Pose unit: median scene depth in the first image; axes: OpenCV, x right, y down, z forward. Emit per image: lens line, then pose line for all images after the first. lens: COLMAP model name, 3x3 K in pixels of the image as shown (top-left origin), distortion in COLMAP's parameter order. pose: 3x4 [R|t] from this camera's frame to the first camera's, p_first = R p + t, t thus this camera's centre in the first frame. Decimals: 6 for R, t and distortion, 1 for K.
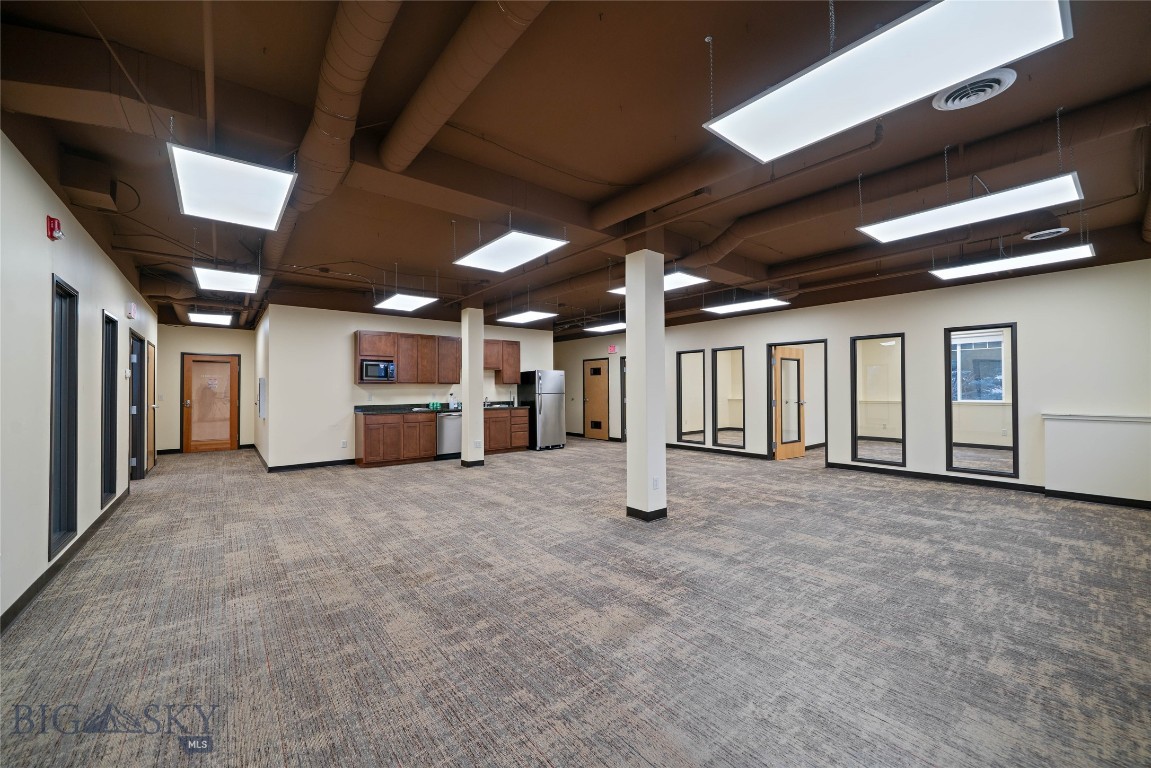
lens RADIAL K [[440.9, 0, 574.2], [0, 440.9, 384.0], [0, 0, 1]] dist [-0.002266, -0.000094]
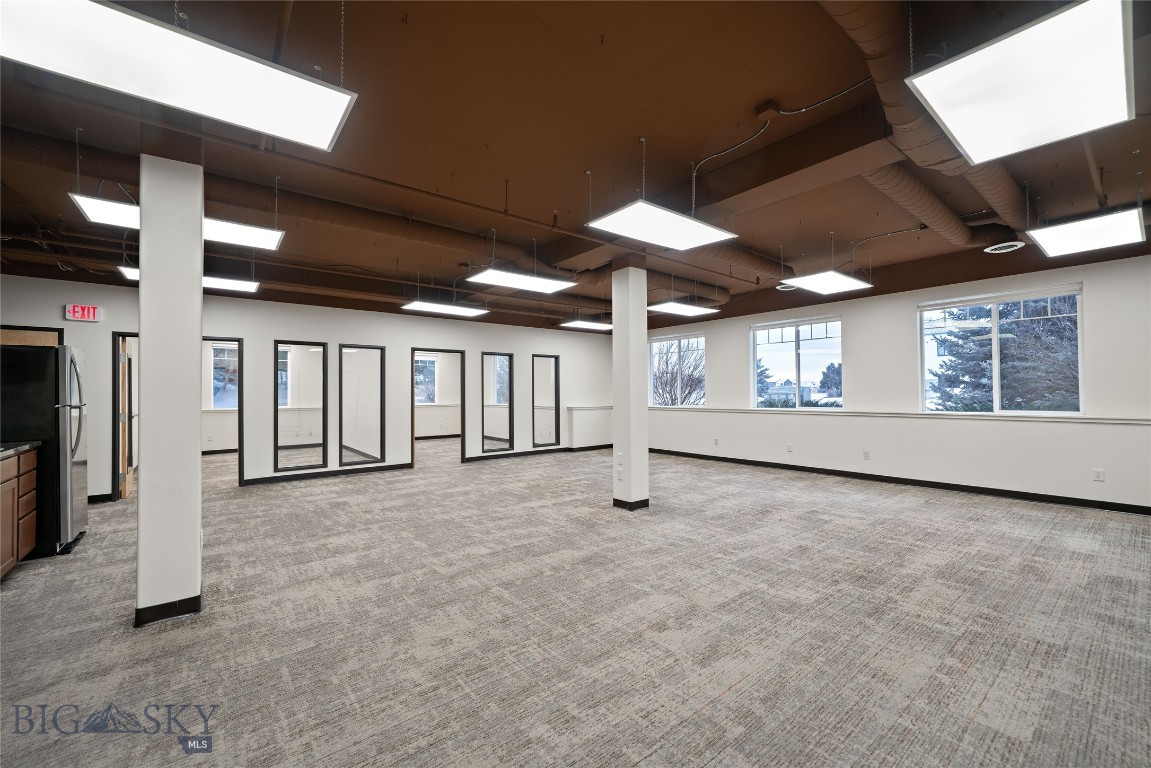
lens RADIAL K [[451.7, 0, 575.5], [0, 451.7, 384.0], [0, 0, 1]] dist [-0.007180, 0.006811]
pose [[0.013757, 0.024784, 0.999598, -0.991368], [-0.007384, 0.999668, -0.024684, 0.019674], [-0.999878, -0.007041, 0.013935, 1.133999]]
